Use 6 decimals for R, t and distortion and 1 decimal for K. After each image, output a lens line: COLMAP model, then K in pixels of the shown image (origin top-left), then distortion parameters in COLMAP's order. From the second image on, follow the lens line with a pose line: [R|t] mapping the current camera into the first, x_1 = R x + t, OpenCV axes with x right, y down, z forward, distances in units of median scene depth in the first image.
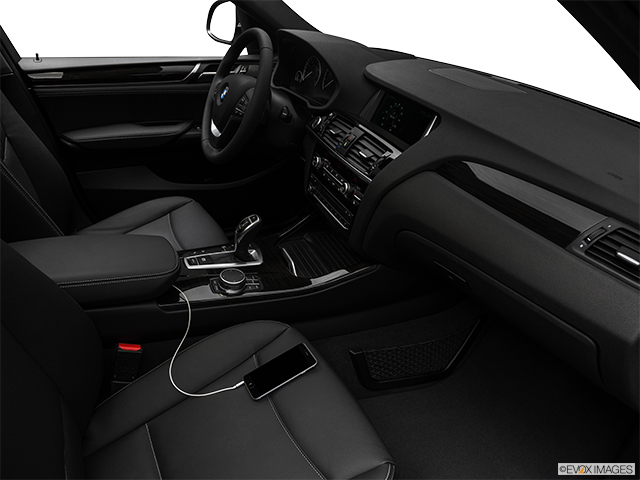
lens RADIAL K [[458.4, 0, 320.0], [0, 458.4, 240.0], [0, 0, 1]] dist [-0.065380, -0.004975]
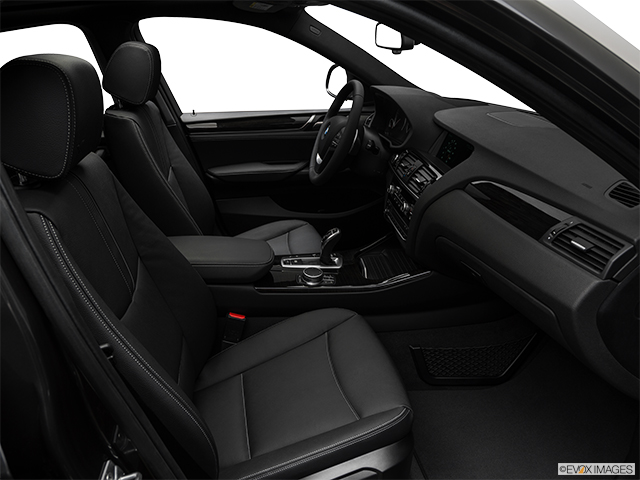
lens RADIAL K [[425.1, 0, 320.5], [0, 425.1, 246.5], [0, 0, 1]] dist [-0.053246, -0.000344]
pose [[0.963023, 0.042310, -0.266076, 0.128108], [-0.061288, 0.996103, -0.063428, 0.071555], [0.262356, 0.077390, 0.961863, -0.149020]]
